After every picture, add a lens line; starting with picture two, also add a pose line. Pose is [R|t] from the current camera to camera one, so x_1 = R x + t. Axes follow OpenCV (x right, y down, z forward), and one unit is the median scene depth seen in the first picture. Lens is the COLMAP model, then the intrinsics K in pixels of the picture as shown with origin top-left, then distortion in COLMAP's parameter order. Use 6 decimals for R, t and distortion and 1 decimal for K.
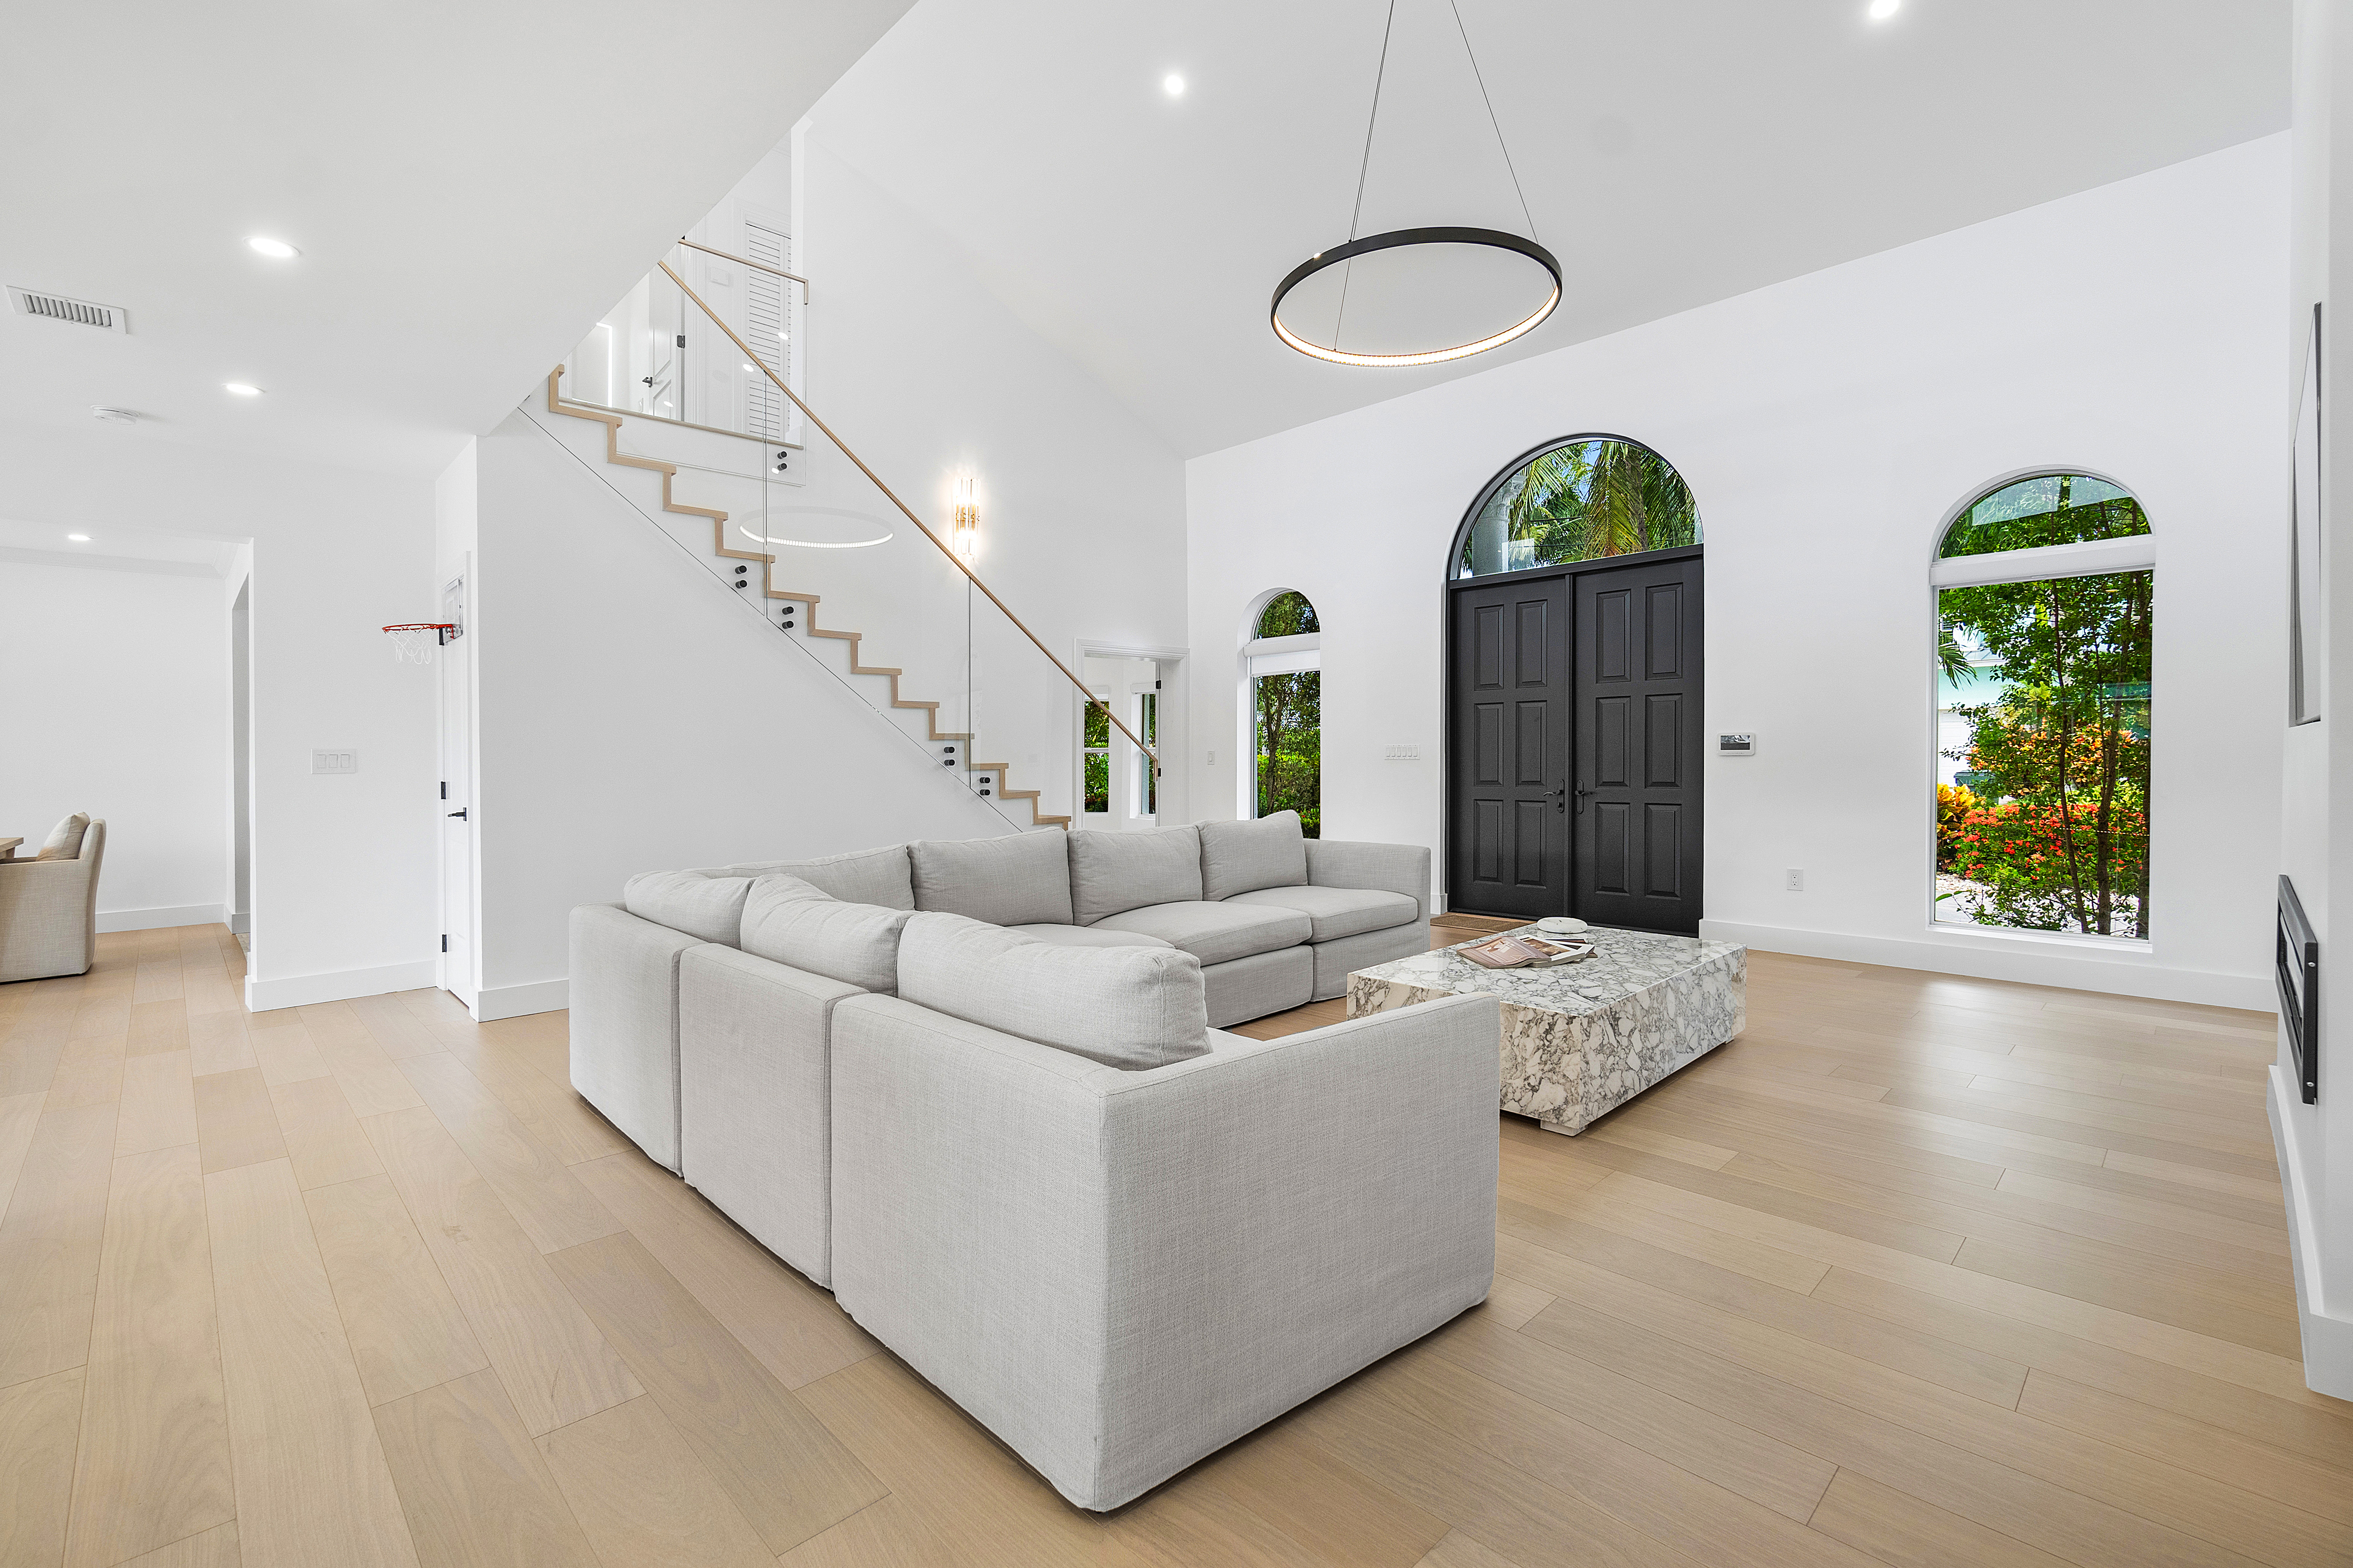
lens RADIAL K [[1036.5, 0, 1143.0], [0, 1036.5, 755.0], [0, 0, 1]] dist [-0.008290, 0.003151]
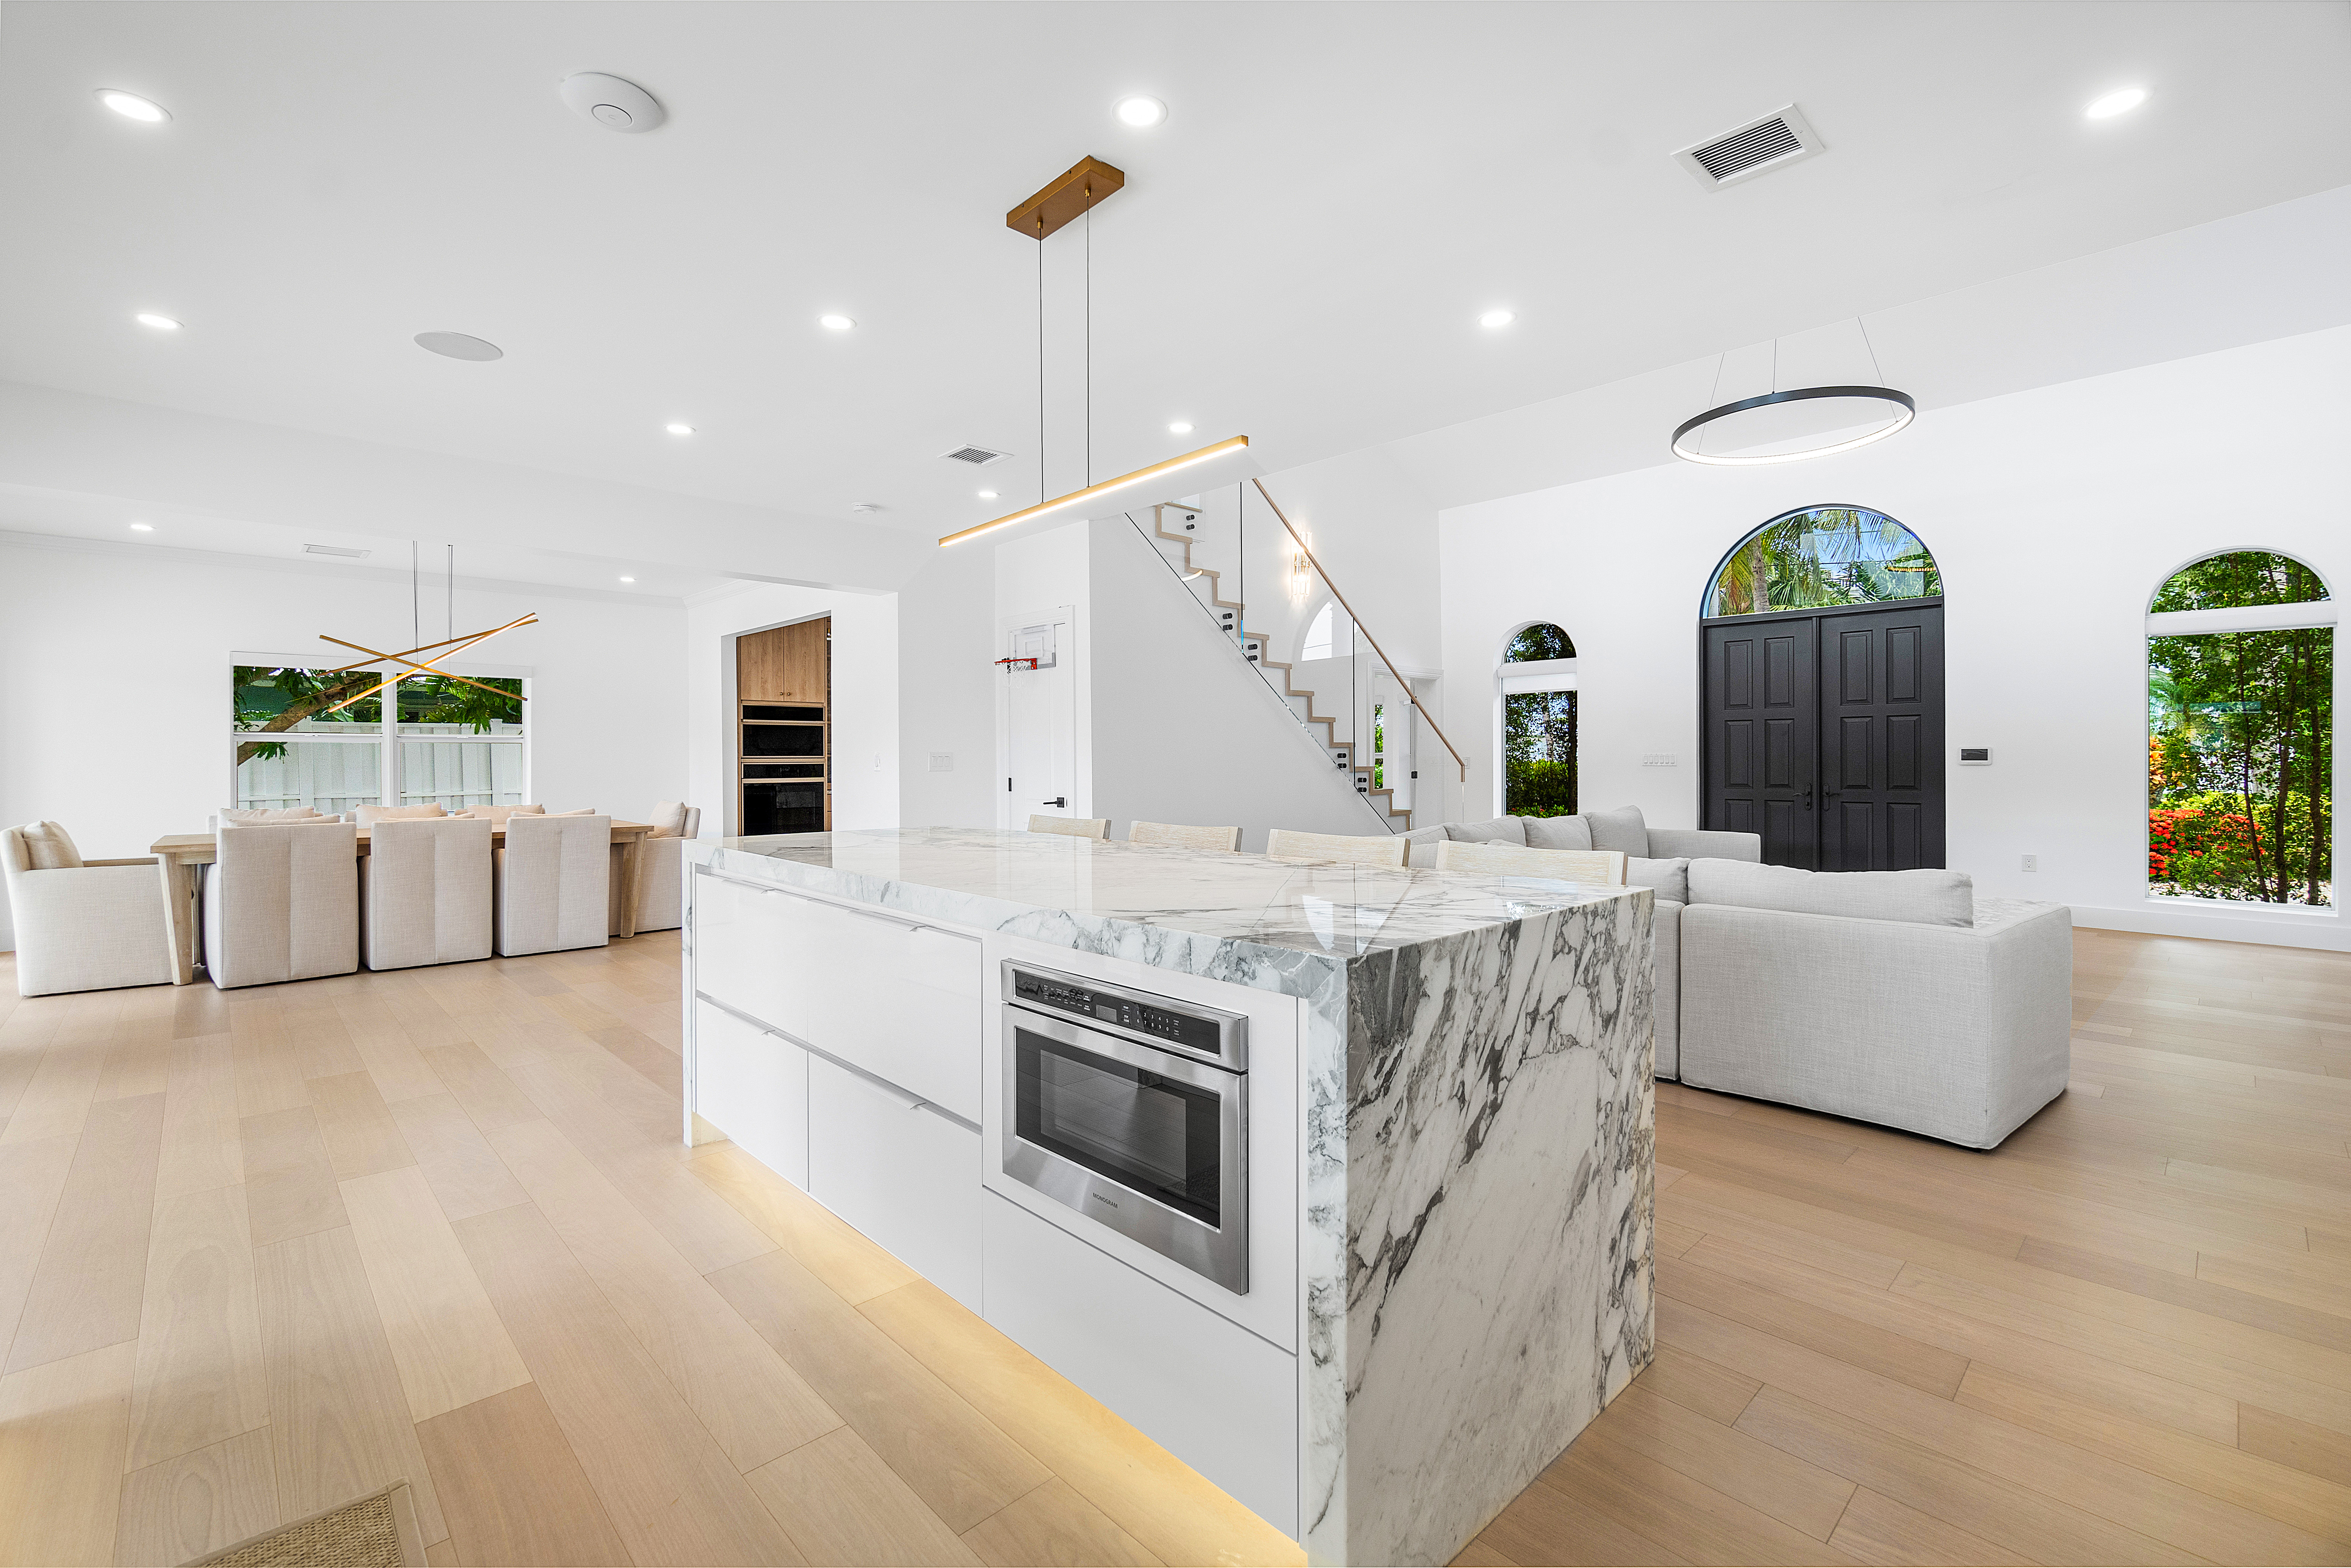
lens RADIAL K [[1035.7, 0, 1176.0], [0, 1035.7, 743.5], [0, 0, 1]] dist [-0.008290, 0.003151]
pose [[0.999964, 0.007756, -0.003325, -0.411645], [-0.007815, 0.999801, -0.018352, 0.005446], [0.003182, 0.018377, 0.999826, -0.271941]]
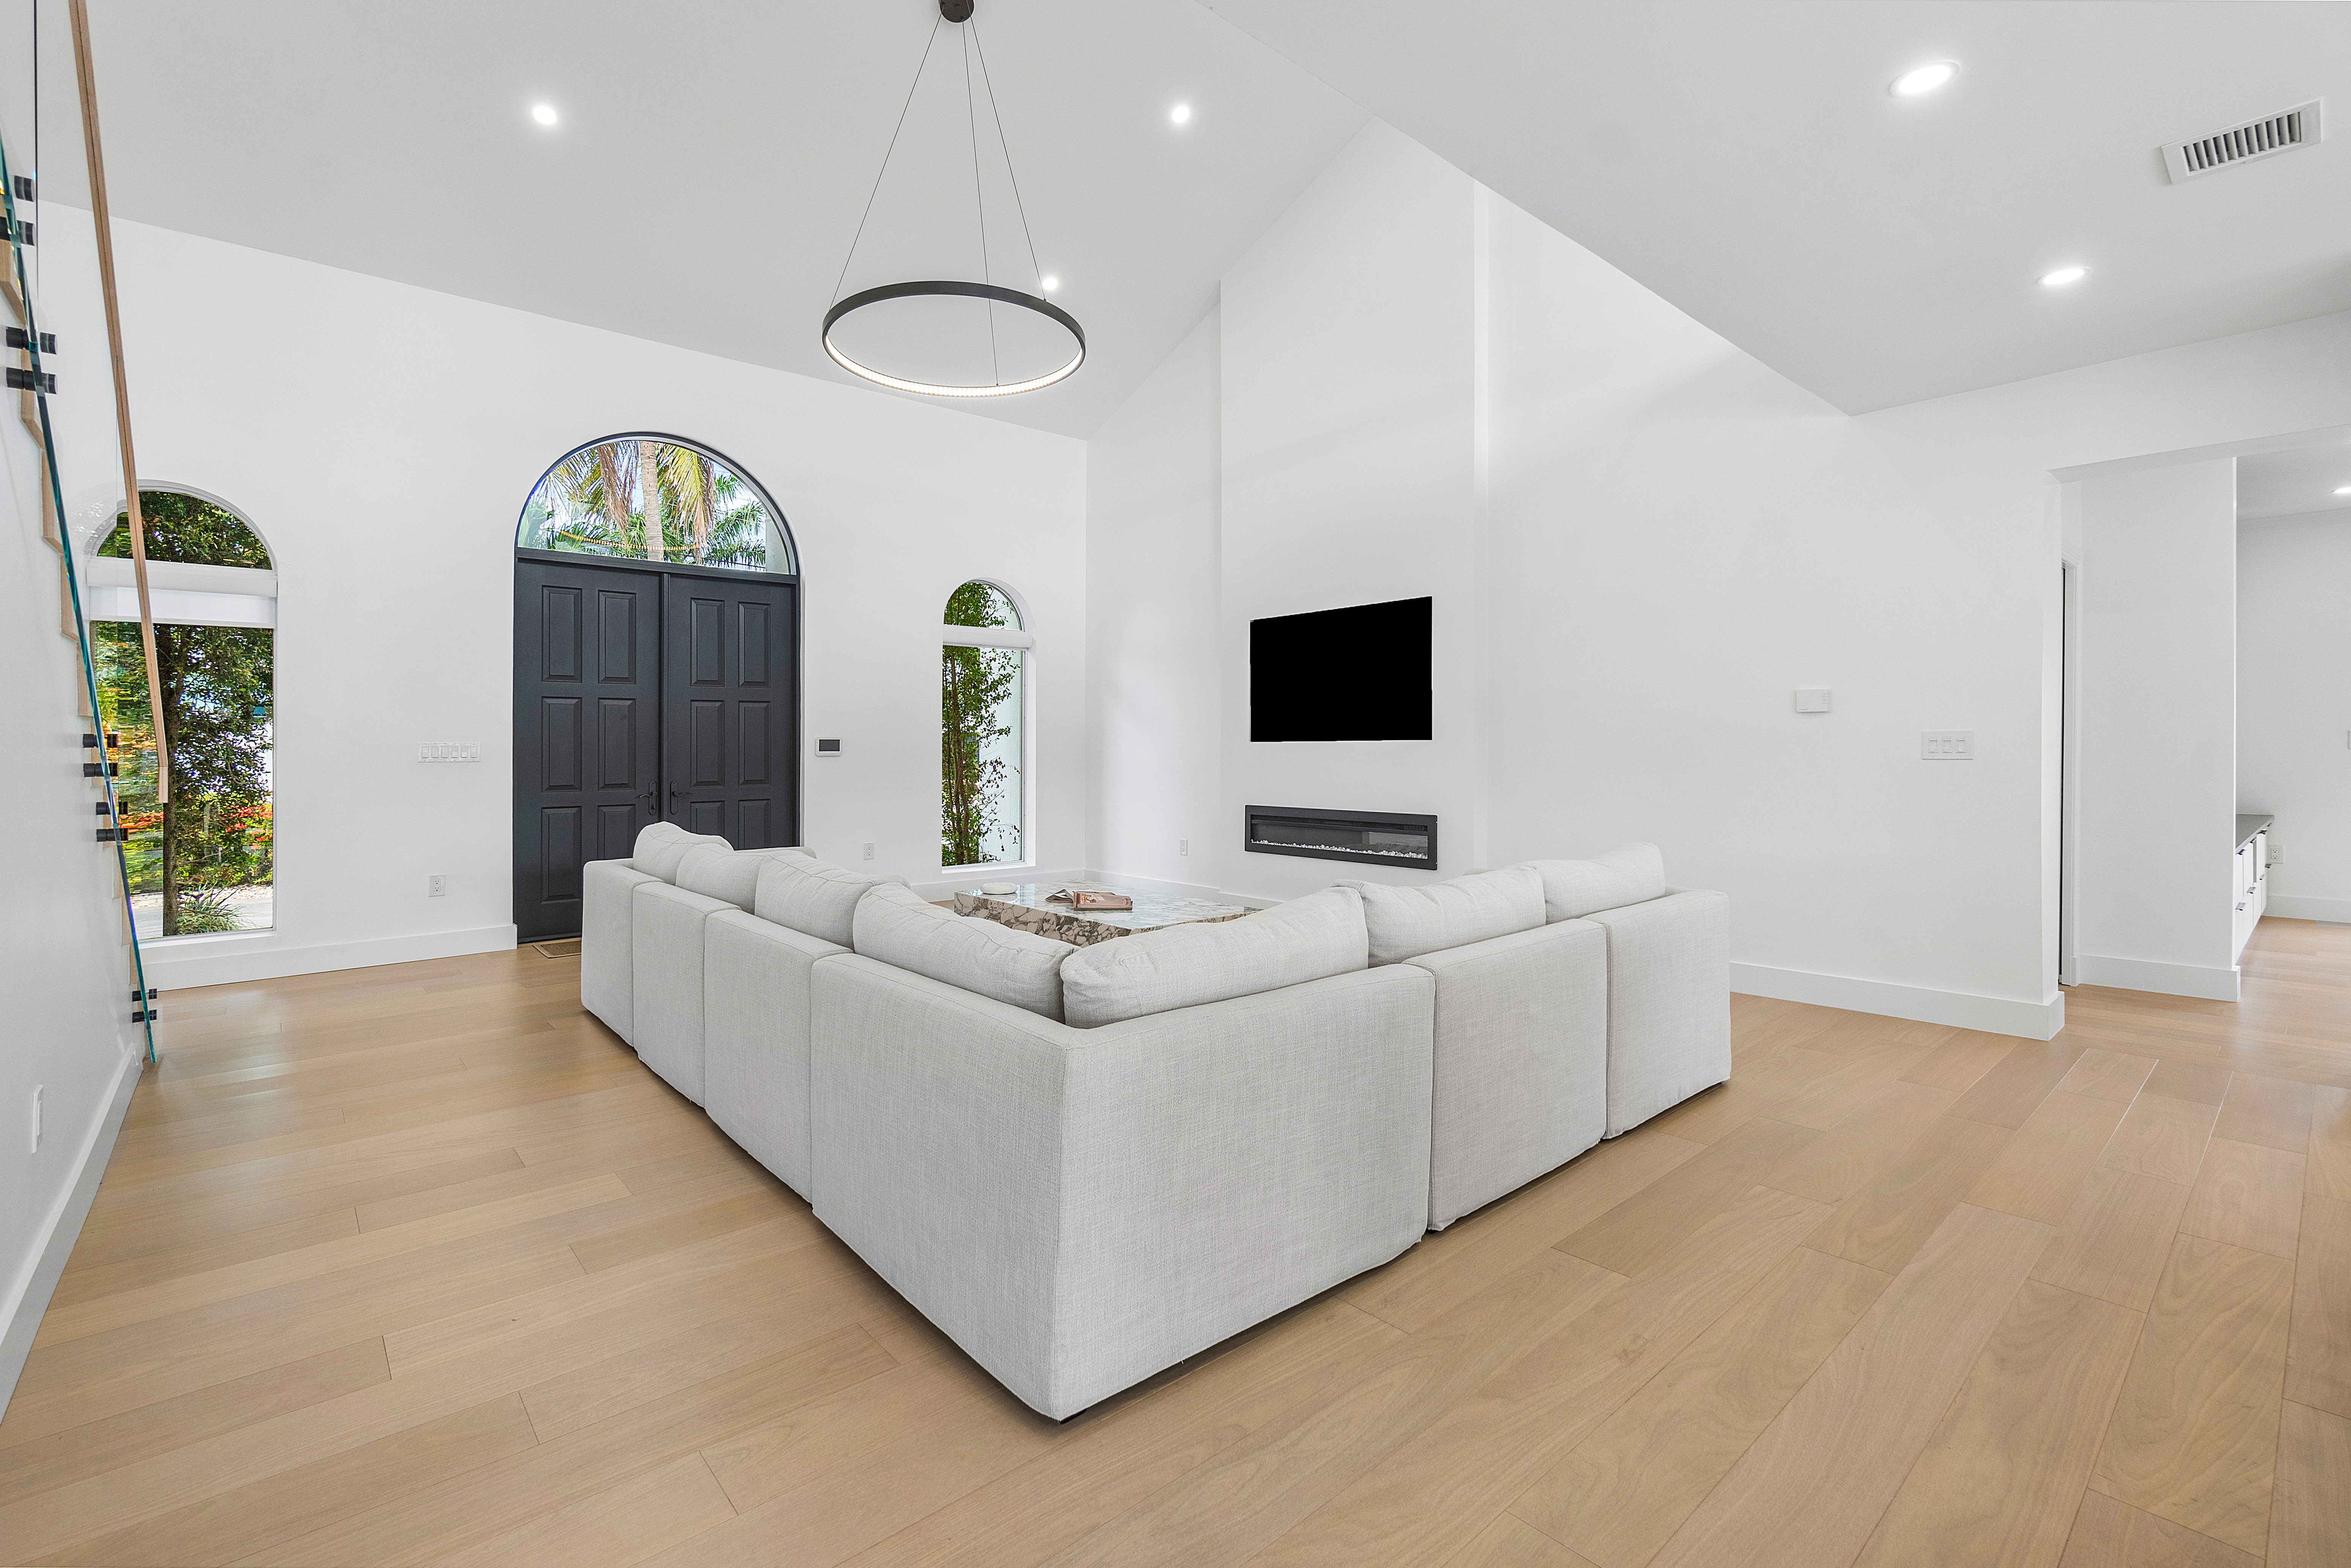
lens RADIAL K [[1035.6, 0, 1158.3], [0, 1035.6, 736.3], [0, 0, 1]] dist [-0.008290, 0.003151]
pose [[0.044460, 0.021859, 0.998772, -0.644423], [0.006357, 0.999734, -0.022163, 0.007620], [-0.998991, 0.007334, 0.044309, 0.579694]]
